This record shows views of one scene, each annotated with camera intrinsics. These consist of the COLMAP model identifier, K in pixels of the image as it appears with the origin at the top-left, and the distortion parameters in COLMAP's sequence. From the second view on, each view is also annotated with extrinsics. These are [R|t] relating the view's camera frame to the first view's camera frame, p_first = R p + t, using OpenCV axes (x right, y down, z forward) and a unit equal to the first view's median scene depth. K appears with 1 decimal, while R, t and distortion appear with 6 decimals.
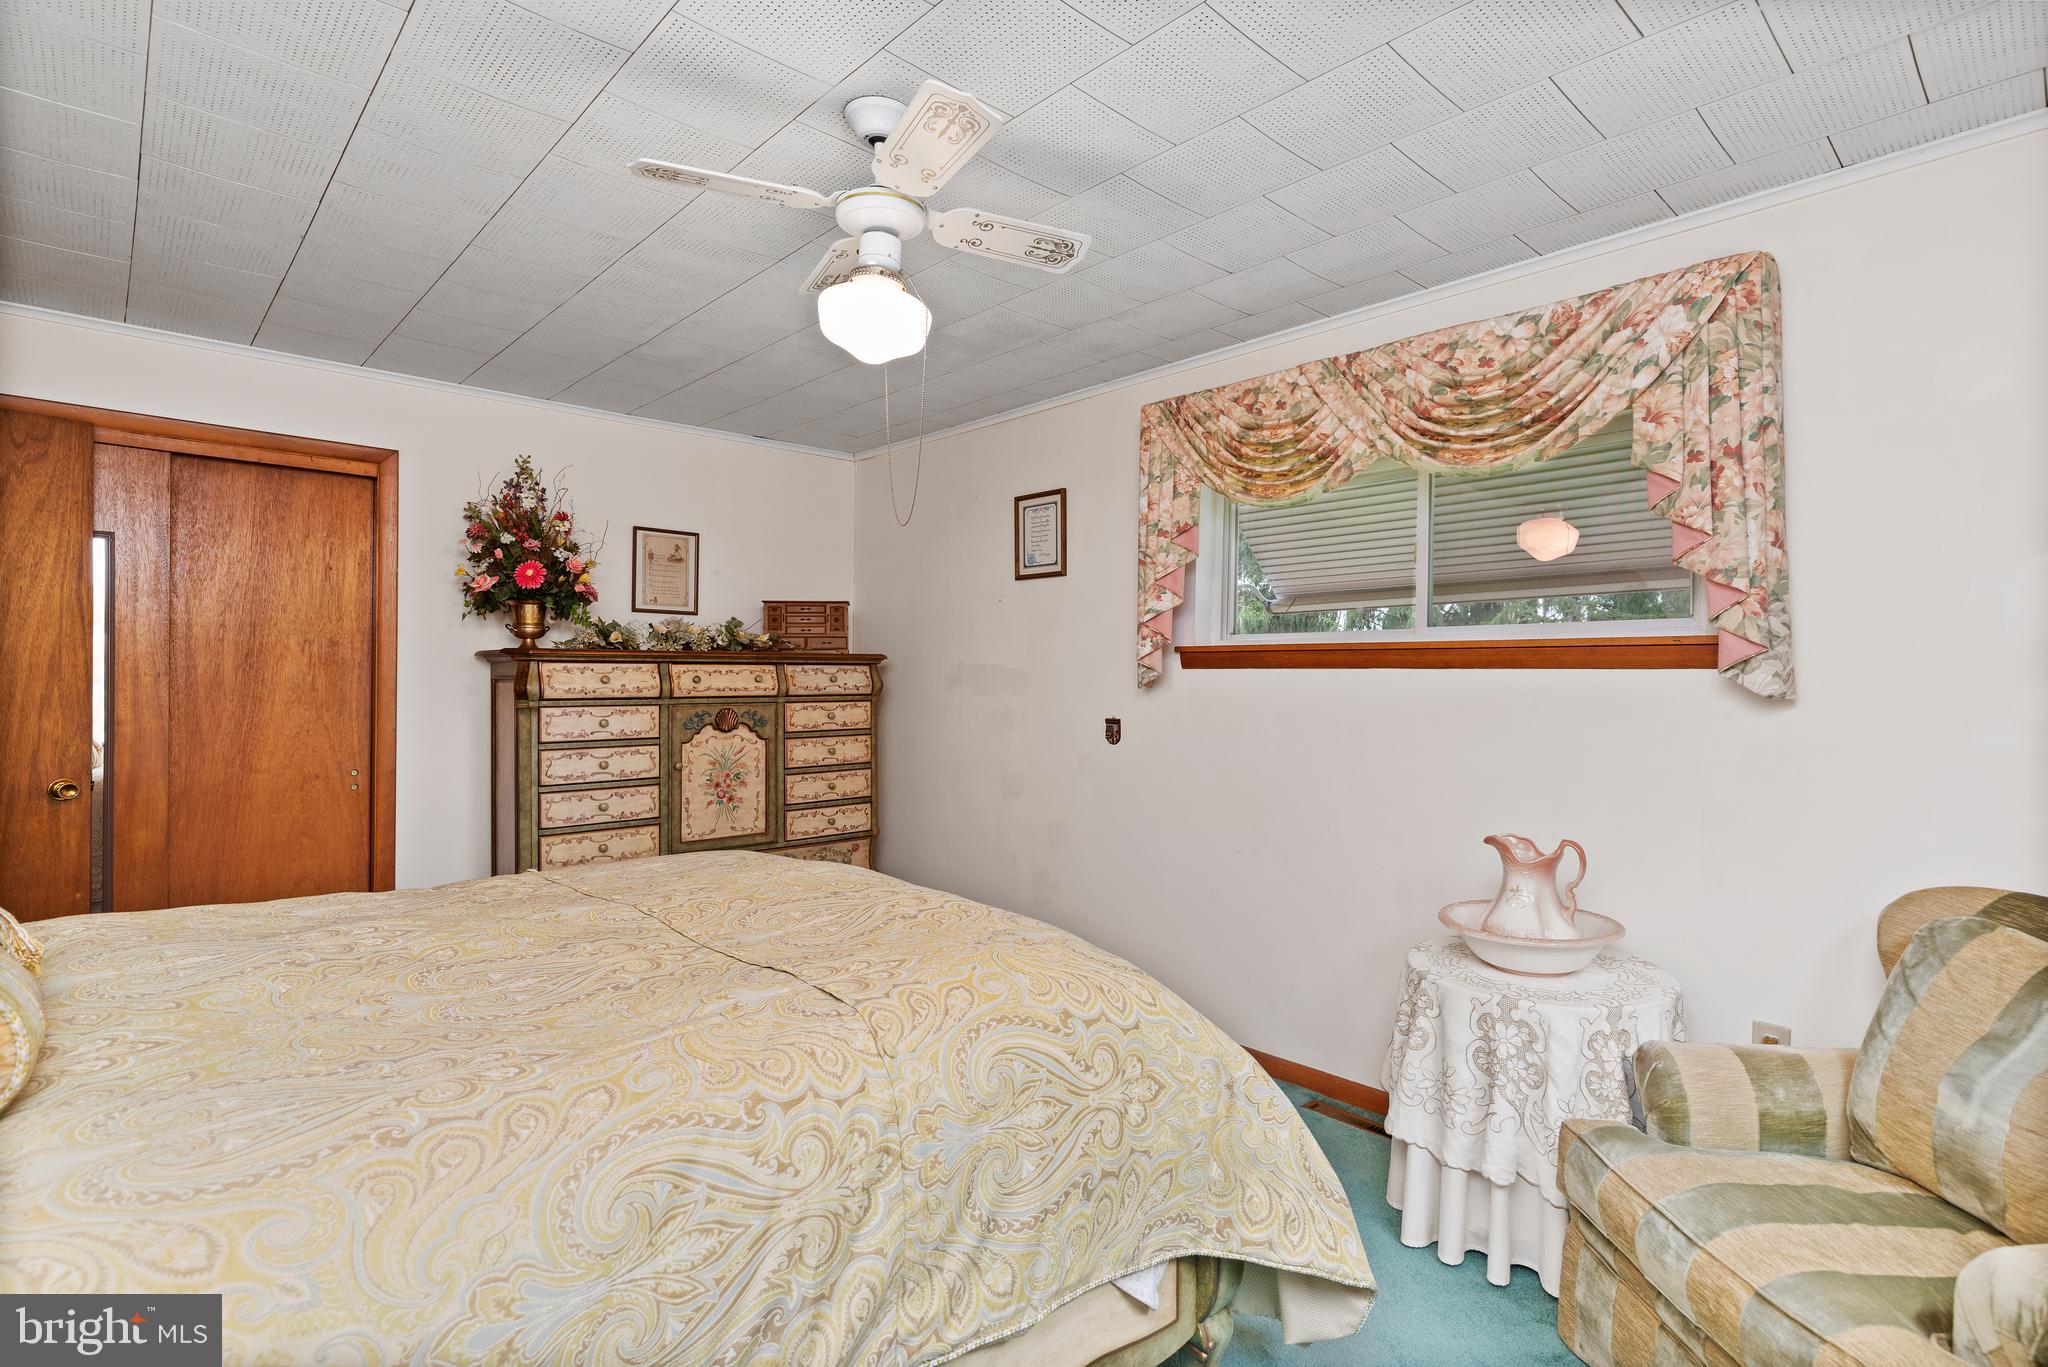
lens RADIAL K [[995.6, 0, 1028.9], [0, 995.6, 679.3], [0, 0, 1]] dist [-0.000087, 0.001534]
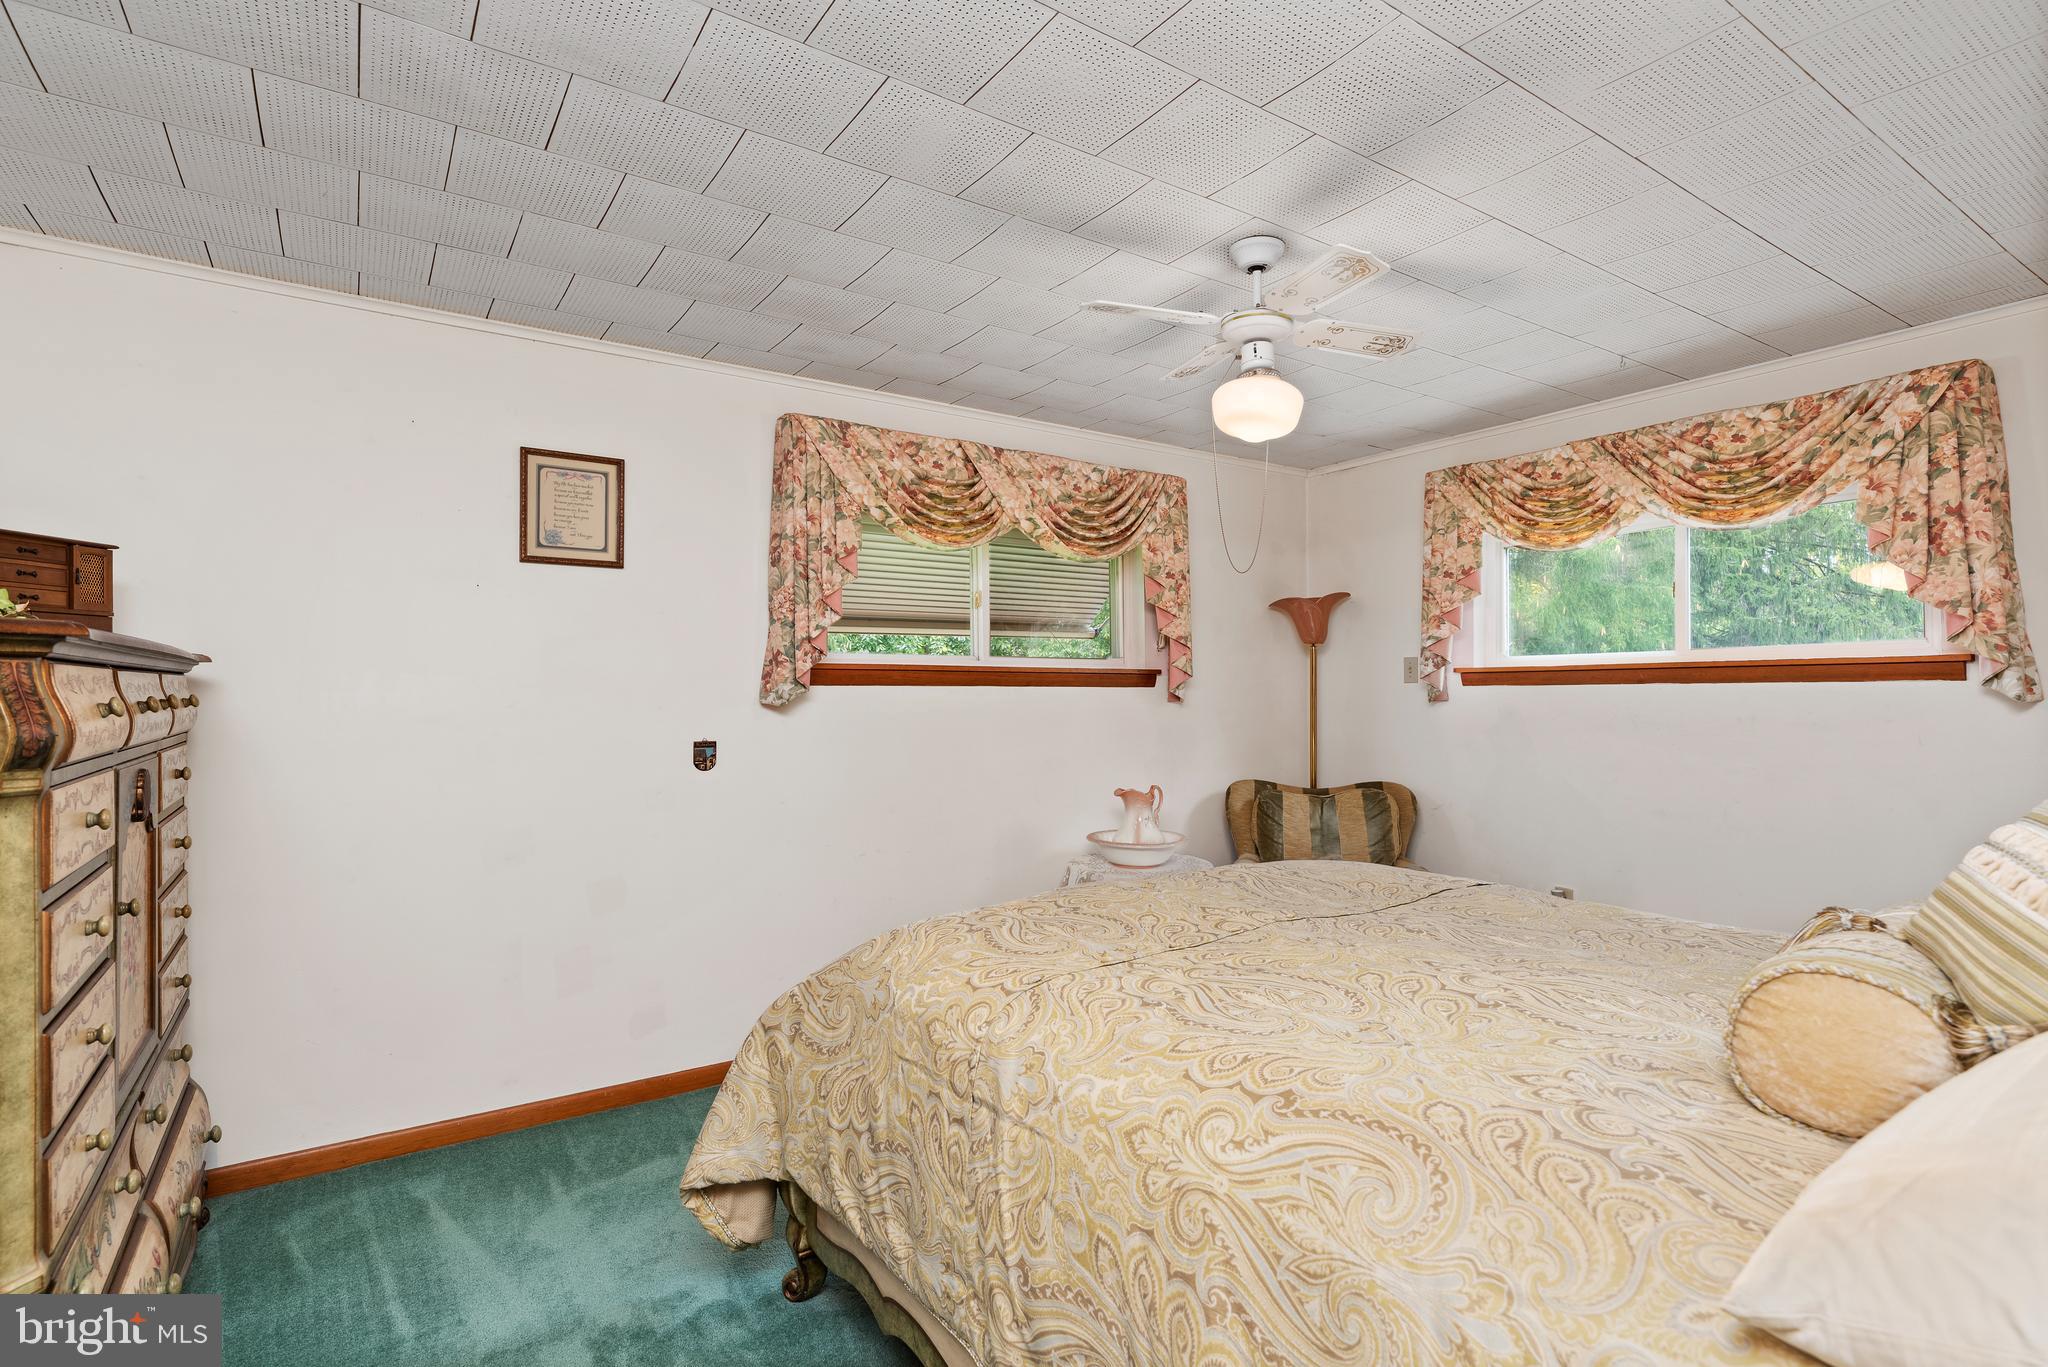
lens RADIAL K [[995.6, 0, 1030.7], [0, 995.6, 682.4], [0, 0, 1]] dist [-0.000087, 0.001534]
pose [[0.144810, 0.002552, 0.989456, -0.856077], [0.005703, 0.999978, -0.003414, -0.008658], [-0.989443, 0.006138, 0.144792, 0.669285]]
